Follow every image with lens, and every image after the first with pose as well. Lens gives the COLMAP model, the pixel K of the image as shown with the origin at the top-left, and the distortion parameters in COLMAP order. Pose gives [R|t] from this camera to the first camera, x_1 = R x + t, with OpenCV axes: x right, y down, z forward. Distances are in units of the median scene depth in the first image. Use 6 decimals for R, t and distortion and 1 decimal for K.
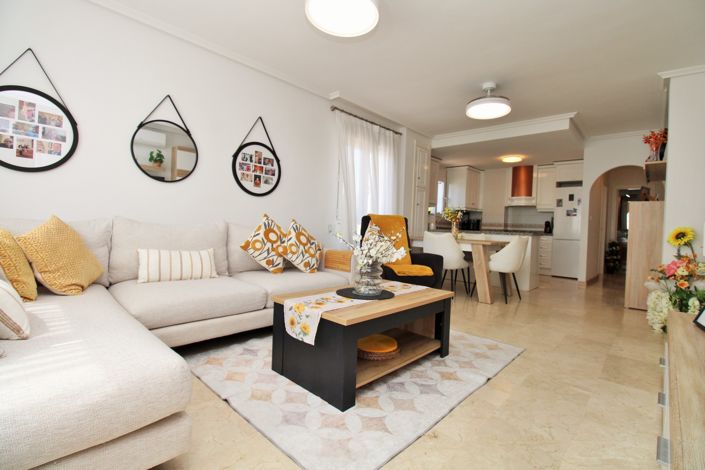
lens RADIAL K [[327.3, 0, 351.9], [0, 327.3, 234.5], [0, 0, 1]] dist [-0.005978, -0.000433]
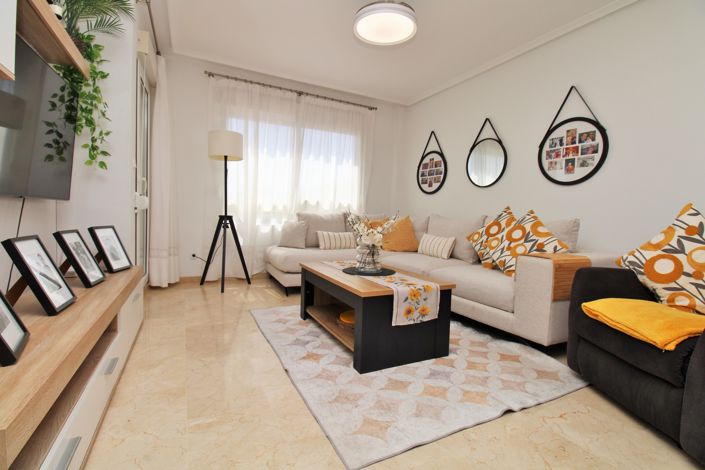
lens RADIAL K [[327.3, 0, 352.4], [0, 327.3, 235.7], [0, 0, 1]] dist [-0.005978, -0.000433]
pose [[-0.339314, 0.005505, -0.940657, 0.668215], [-0.071830, 0.996912, 0.031745, 0.019941], [0.937927, 0.078339, -0.337870, 0.807484]]
